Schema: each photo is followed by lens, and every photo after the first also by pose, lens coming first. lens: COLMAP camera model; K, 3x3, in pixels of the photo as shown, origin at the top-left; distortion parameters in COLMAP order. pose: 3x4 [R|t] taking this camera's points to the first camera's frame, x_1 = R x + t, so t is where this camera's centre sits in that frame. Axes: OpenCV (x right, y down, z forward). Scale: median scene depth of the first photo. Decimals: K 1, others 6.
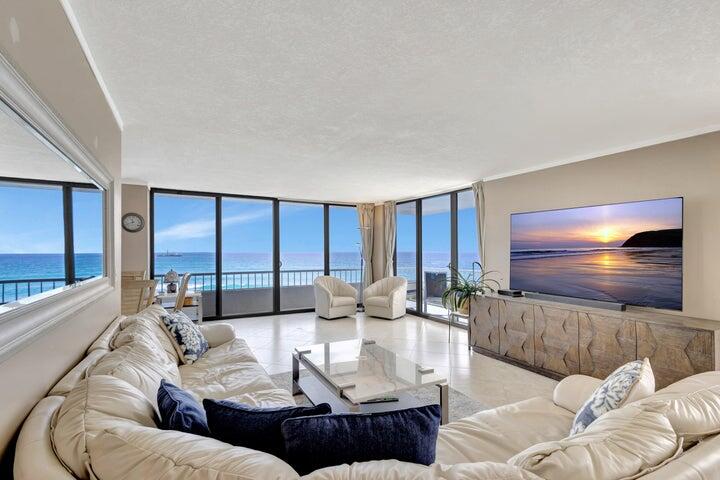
lens RADIAL K [[341.4, 0, 357.5], [0, 341.4, 238.5], [0, 0, 1]] dist [0.009821, -0.000472]
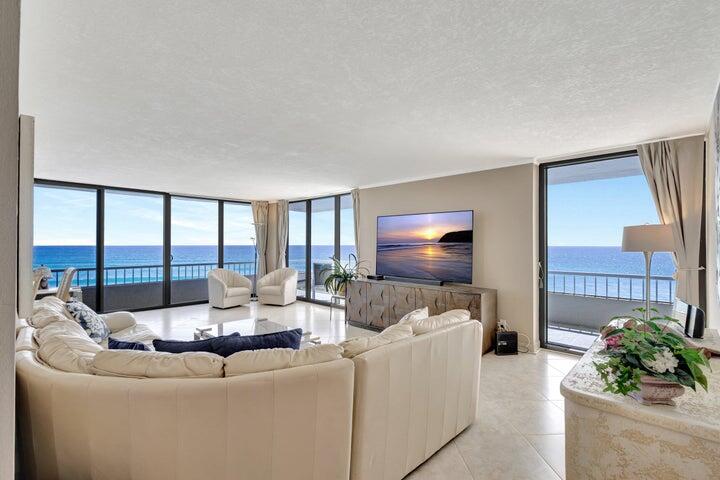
lens RADIAL K [[341.4, 0, 357.5], [0, 341.4, 238.5], [0, 0, 1]] dist [0.009821, -0.000472]
pose [[0.954172, 0.006336, 0.299191, -0.006001], [-0.011552, 0.999811, 0.015666, -0.006655], [-0.299035, -0.018405, 0.954065, -0.177545]]
